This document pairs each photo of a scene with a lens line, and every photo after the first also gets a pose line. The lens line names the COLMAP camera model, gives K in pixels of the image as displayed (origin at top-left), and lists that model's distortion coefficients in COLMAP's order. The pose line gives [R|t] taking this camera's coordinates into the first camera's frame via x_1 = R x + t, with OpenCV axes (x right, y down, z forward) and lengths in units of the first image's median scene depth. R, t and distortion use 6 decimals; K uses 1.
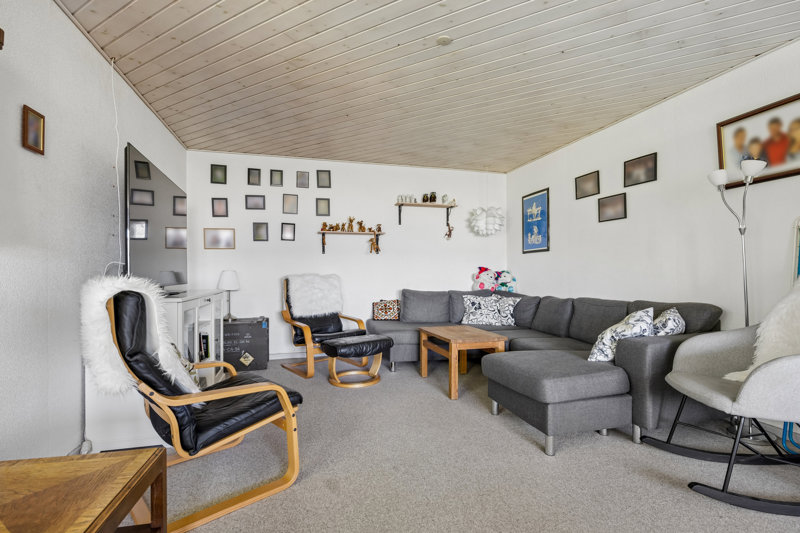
lens RADIAL K [[387.5, 0, 402.7], [0, 387.5, 271.7], [0, 0, 1]] dist [-0.006078, -0.000277]
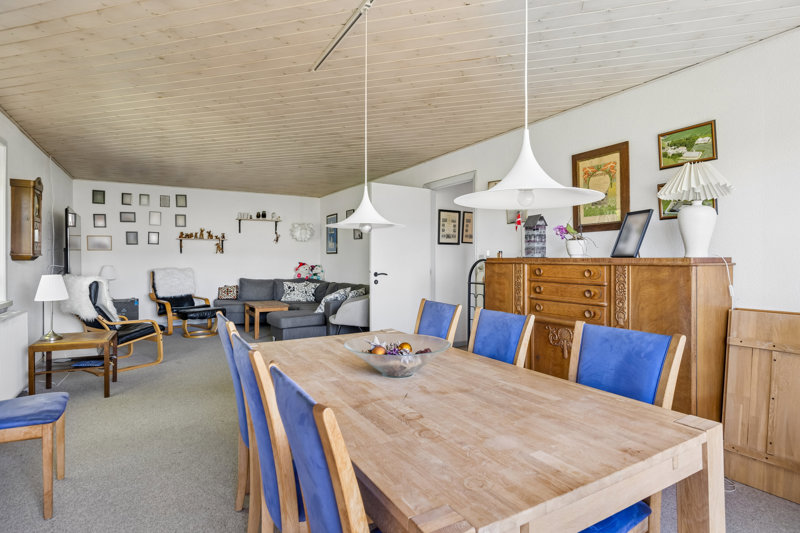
lens RADIAL K [[426.4, 0, 395.6], [0, 426.4, 263.6], [0, 0, 1]] dist [0.005613, 0.001770]
pose [[0.970470, 0.004237, 0.241184, 0.188151], [-0.008133, 0.999852, 0.015159, -0.040334], [-0.241084, -0.016673, 0.970361, -0.735672]]
